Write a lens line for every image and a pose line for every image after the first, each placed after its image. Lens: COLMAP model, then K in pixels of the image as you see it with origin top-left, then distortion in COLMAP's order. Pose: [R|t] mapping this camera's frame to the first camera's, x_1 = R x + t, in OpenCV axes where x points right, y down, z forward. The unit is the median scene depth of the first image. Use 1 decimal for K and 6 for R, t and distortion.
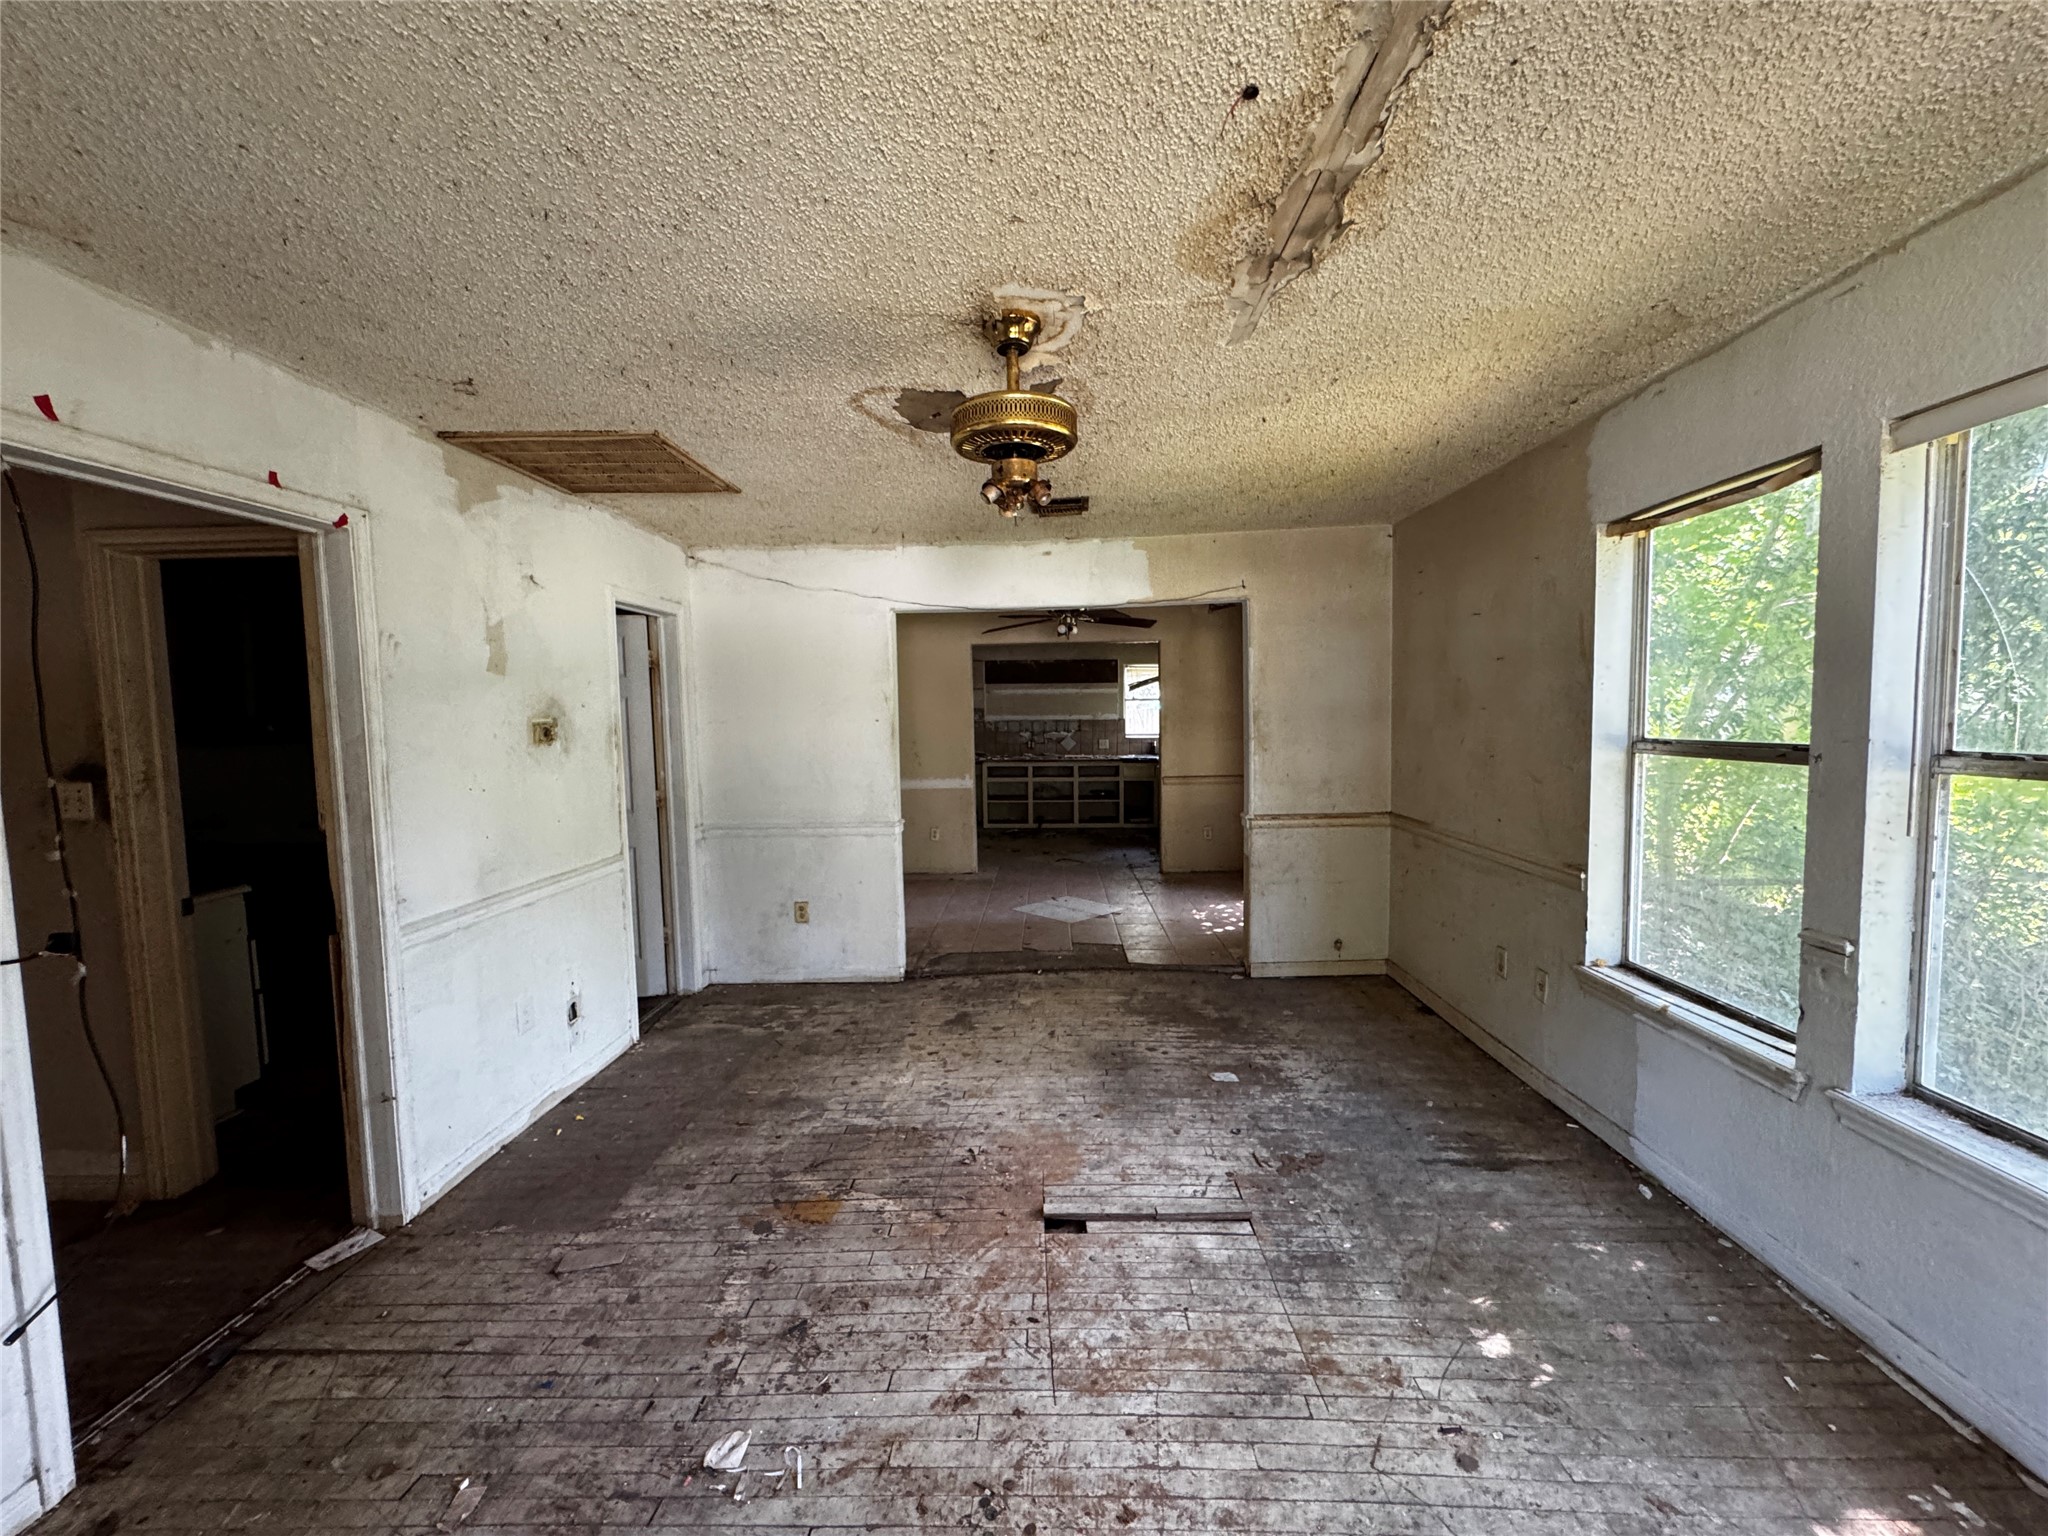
lens RADIAL K [[821.0, 0, 1027.0], [0, 821.0, 767.5], [0, 0, 1]] dist [-0.003322, 0.000461]
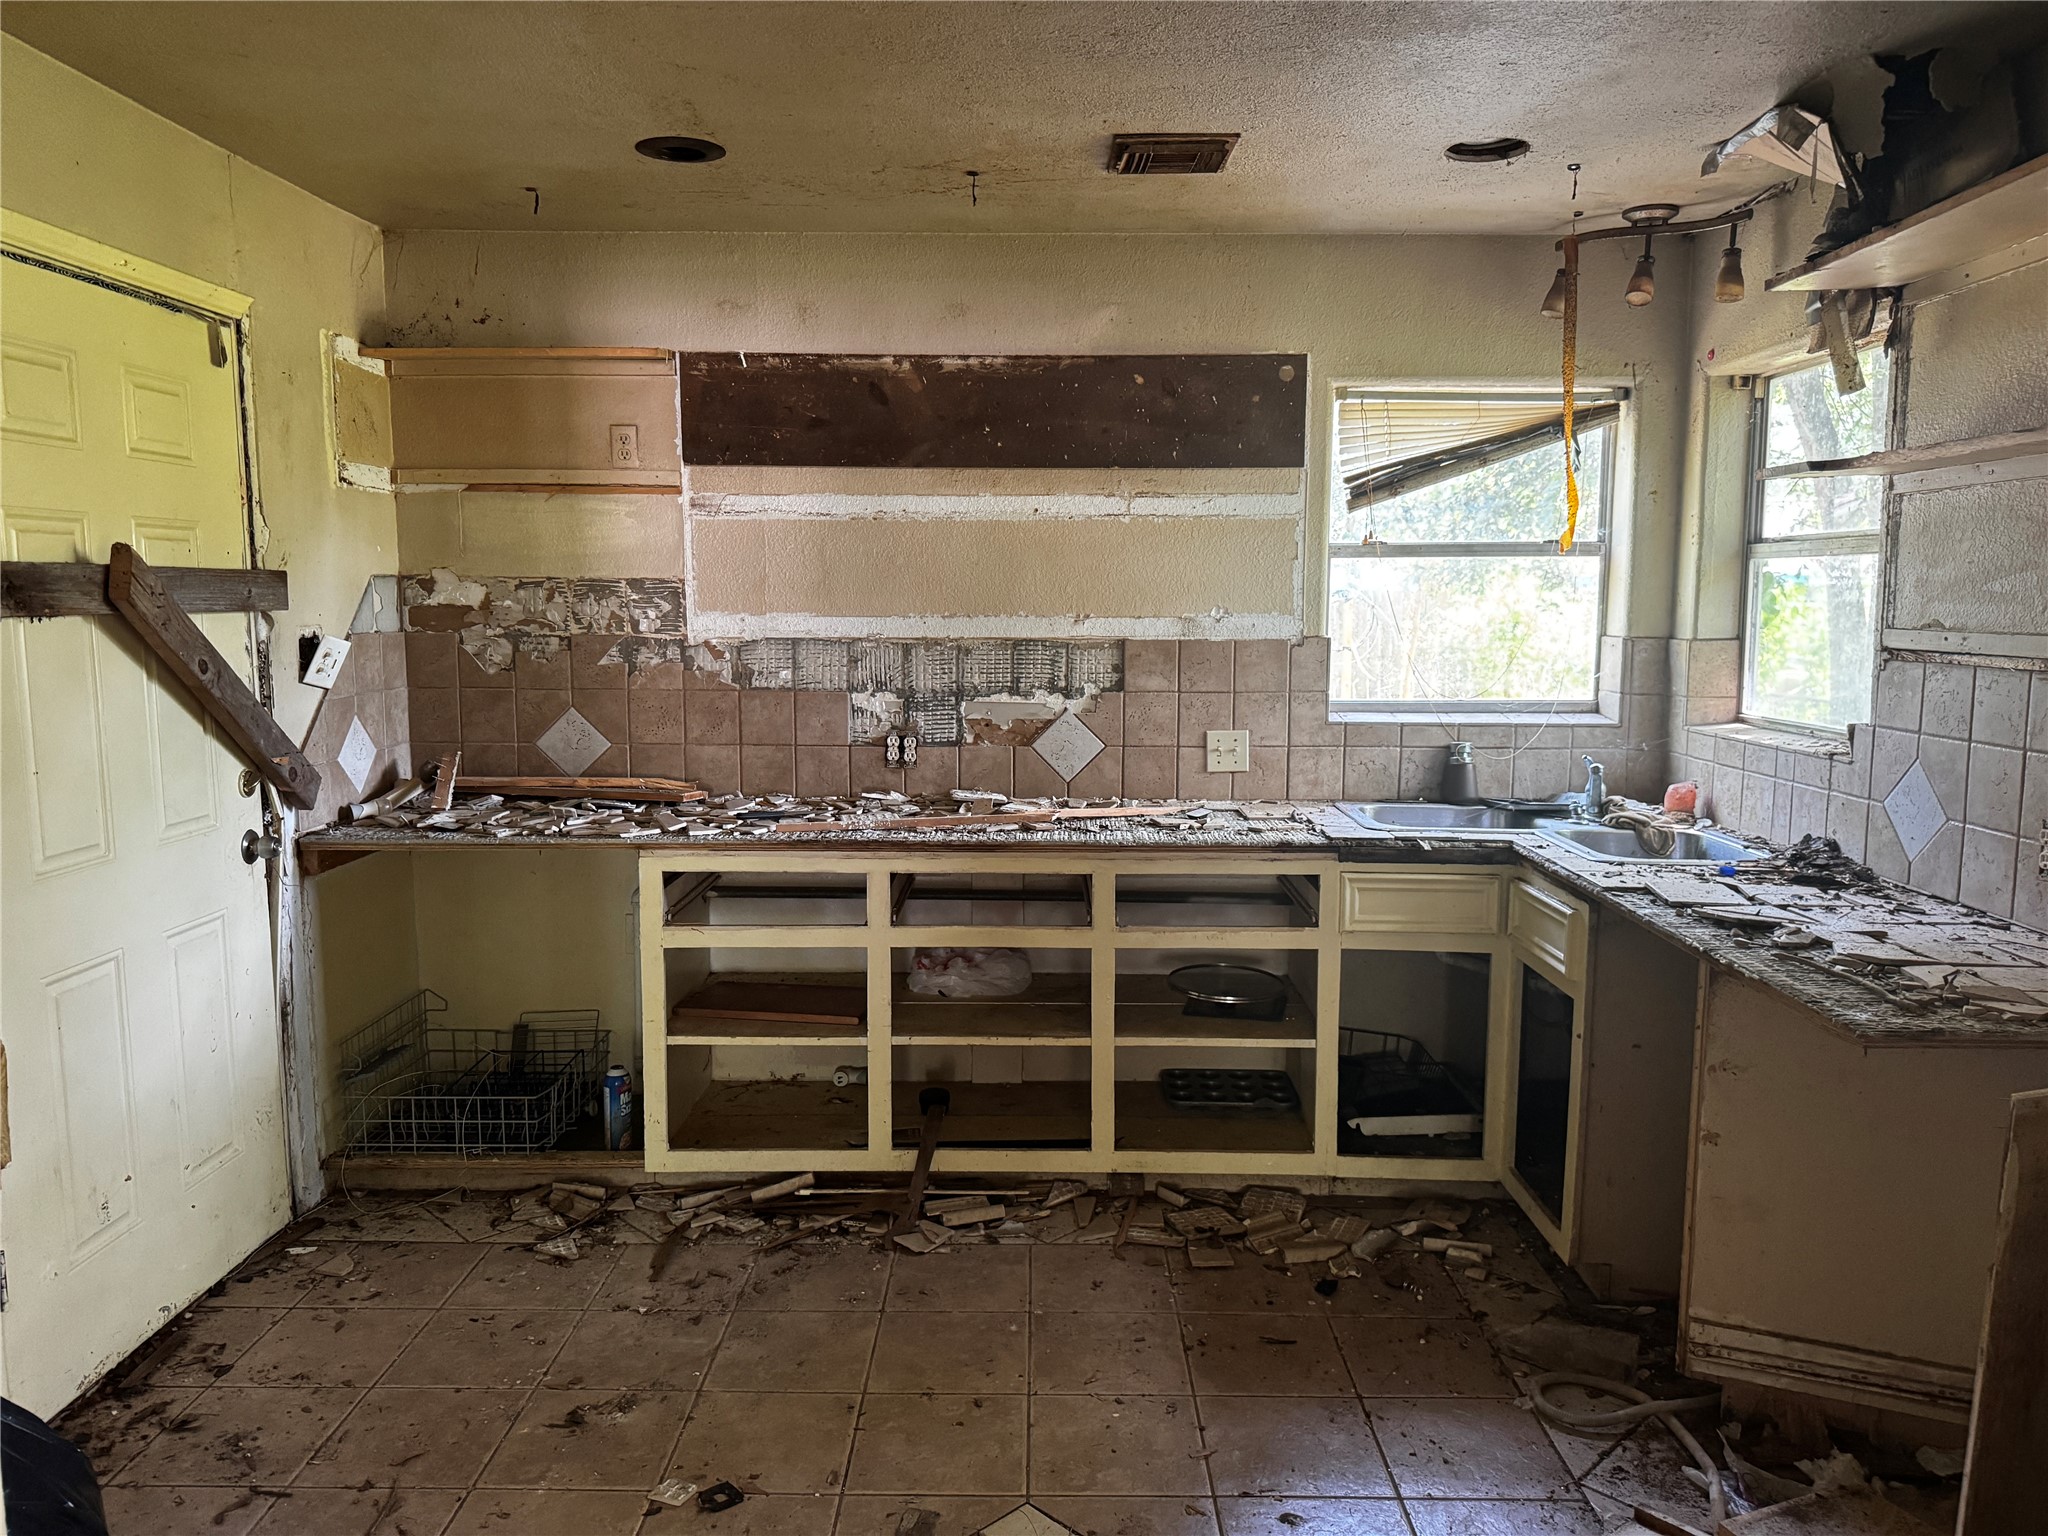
lens RADIAL K [[1438.2, 0, 1028.3], [0, 1438.2, 770.4], [0, 0, 1]] dist [0.091729, -0.000096]
pose [[0.999700, 0.008792, 0.022860, 0.031354], [-0.009939, 0.998672, 0.050554, -0.042858], [-0.022385, -0.050766, 0.998460, 0.619866]]
